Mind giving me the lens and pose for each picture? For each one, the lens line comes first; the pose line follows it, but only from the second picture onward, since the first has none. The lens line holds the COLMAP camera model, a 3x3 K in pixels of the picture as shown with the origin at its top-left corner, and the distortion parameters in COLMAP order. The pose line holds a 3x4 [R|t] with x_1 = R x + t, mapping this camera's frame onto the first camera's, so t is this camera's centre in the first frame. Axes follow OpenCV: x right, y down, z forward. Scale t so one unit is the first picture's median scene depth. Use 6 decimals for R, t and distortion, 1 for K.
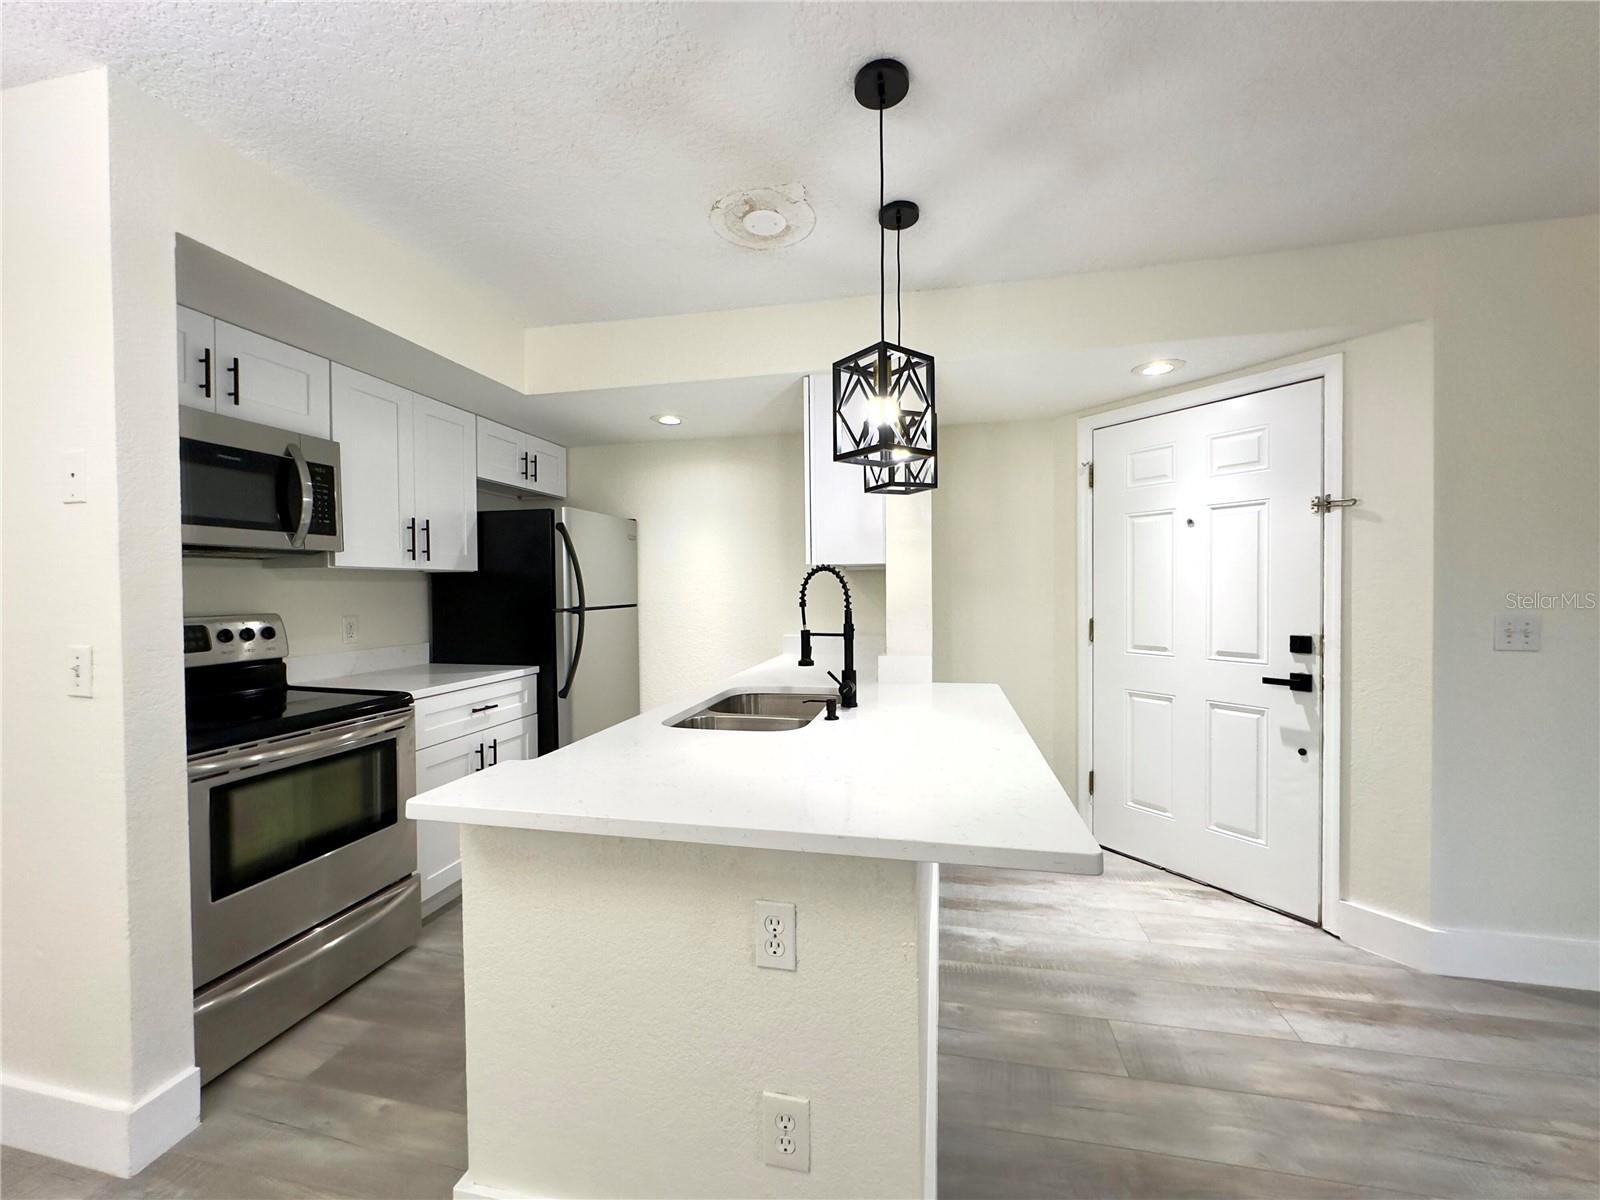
lens RADIAL K [[640.6, 0, 801.7], [0, 640.6, 597.7], [0, 0, 1]] dist [-0.001592, 0.000591]
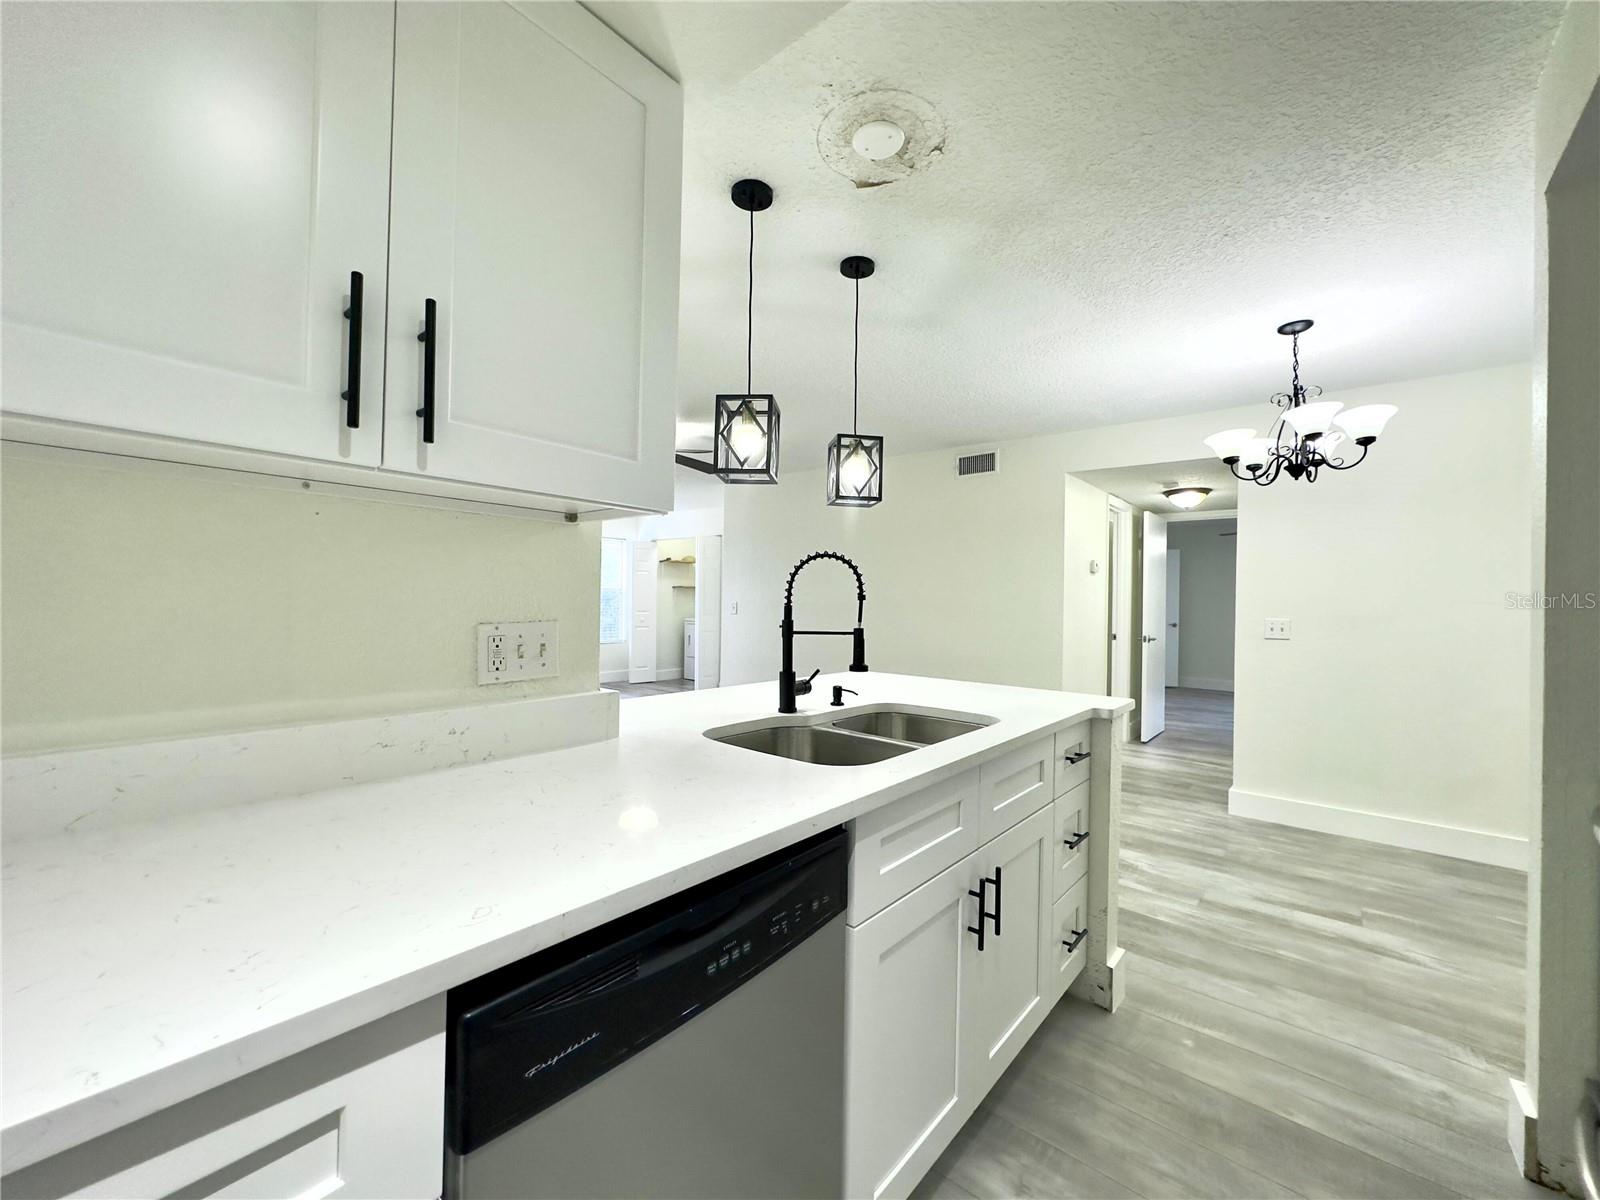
lens RADIAL K [[640.6, 0, 801.7], [0, 640.6, 597.7], [0, 0, 1]] dist [-0.001592, 0.000591]
pose [[-0.878669, -0.006399, 0.477388, -0.318857], [-0.004734, 0.999978, 0.004690, 0.006620], [-0.477408, 0.001861, -0.878680, 1.527836]]
